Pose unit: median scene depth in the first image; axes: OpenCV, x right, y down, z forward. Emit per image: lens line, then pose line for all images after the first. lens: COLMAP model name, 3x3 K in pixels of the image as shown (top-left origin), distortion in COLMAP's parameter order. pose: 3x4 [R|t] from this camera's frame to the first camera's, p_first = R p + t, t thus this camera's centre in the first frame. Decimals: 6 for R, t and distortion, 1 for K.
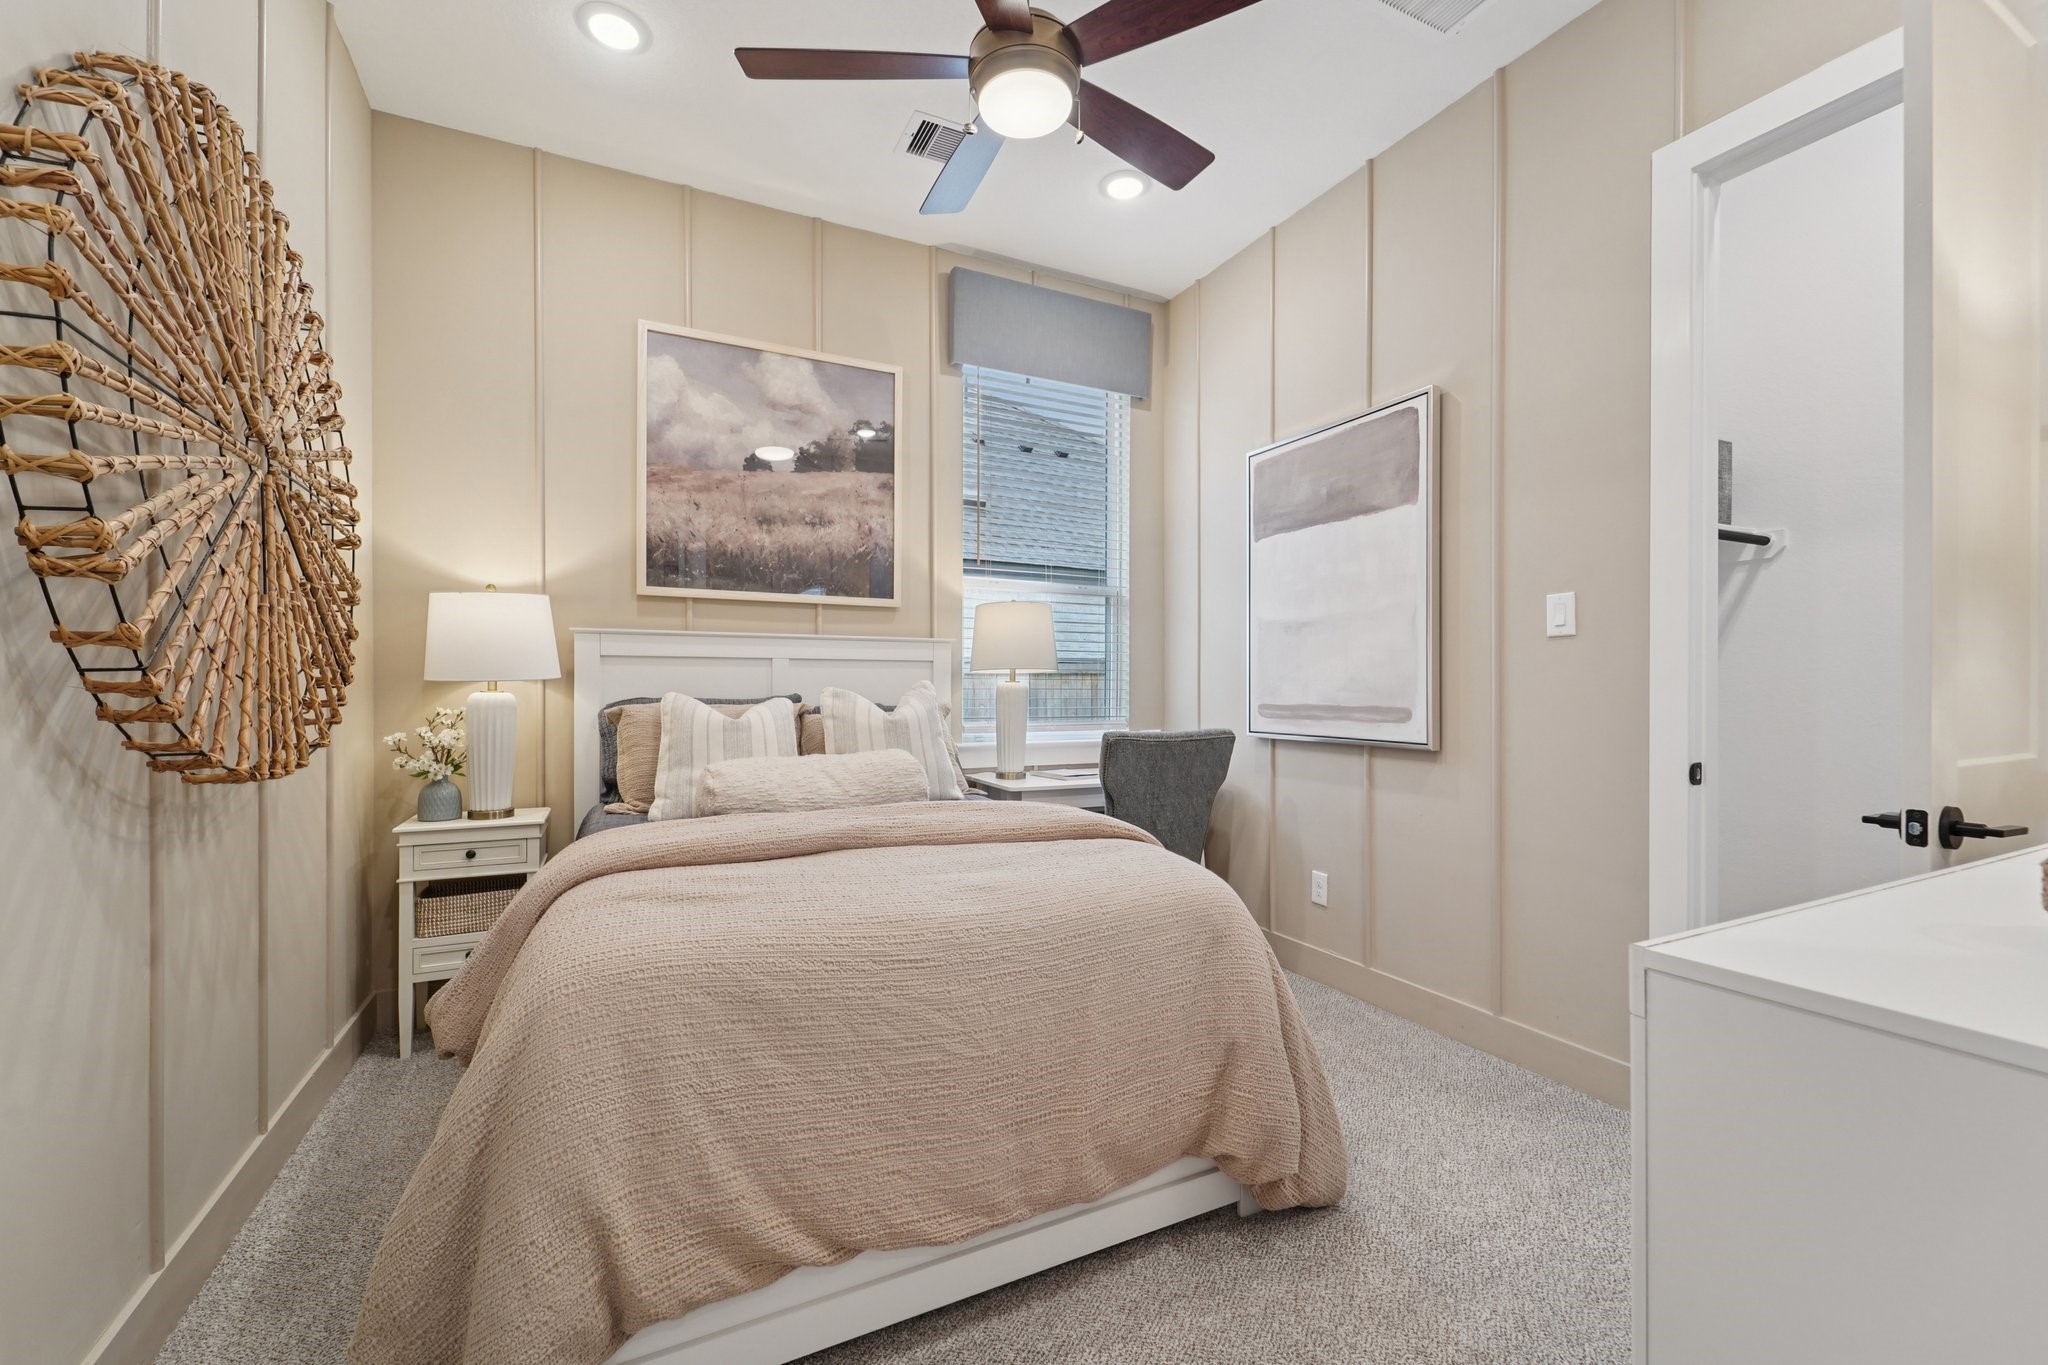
lens RADIAL K [[842.5, 0, 1035.0], [0, 842.5, 683.5], [0, 0, 1]] dist [0.009000, -0.003747]
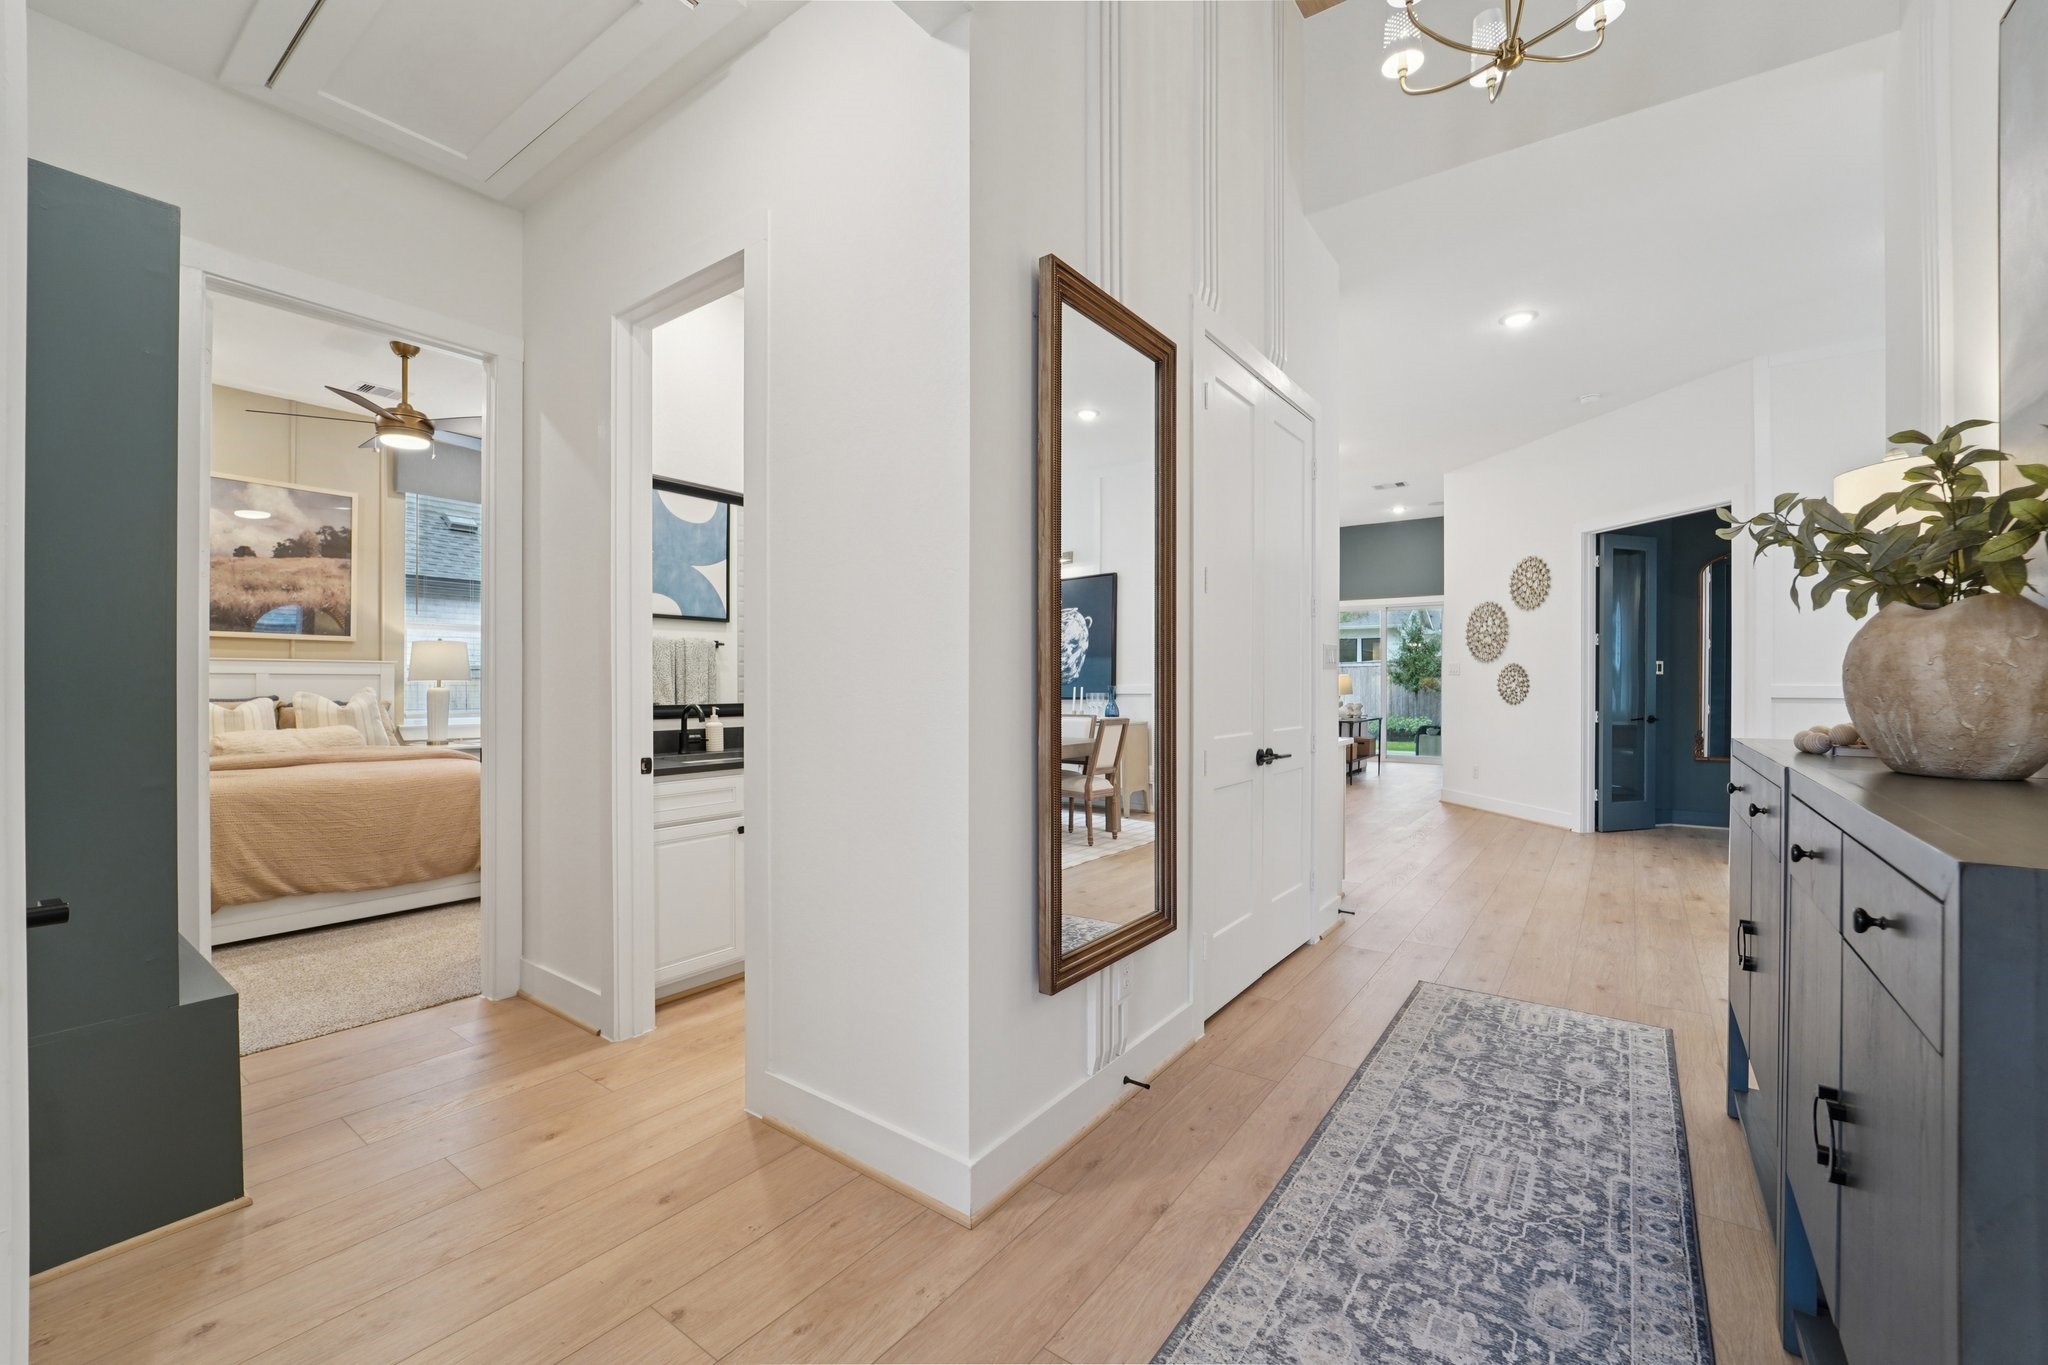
lens RADIAL K [[842.5, 0, 990.9], [0, 842.5, 680.0], [0, 0, 1]] dist [0.009000, -0.003747]
pose [[0.905076, 0.004121, 0.425230, 0.276302], [-0.003188, 0.999991, -0.002905, -0.017137], [-0.425238, 0.001274, 0.905081, -1.075420]]
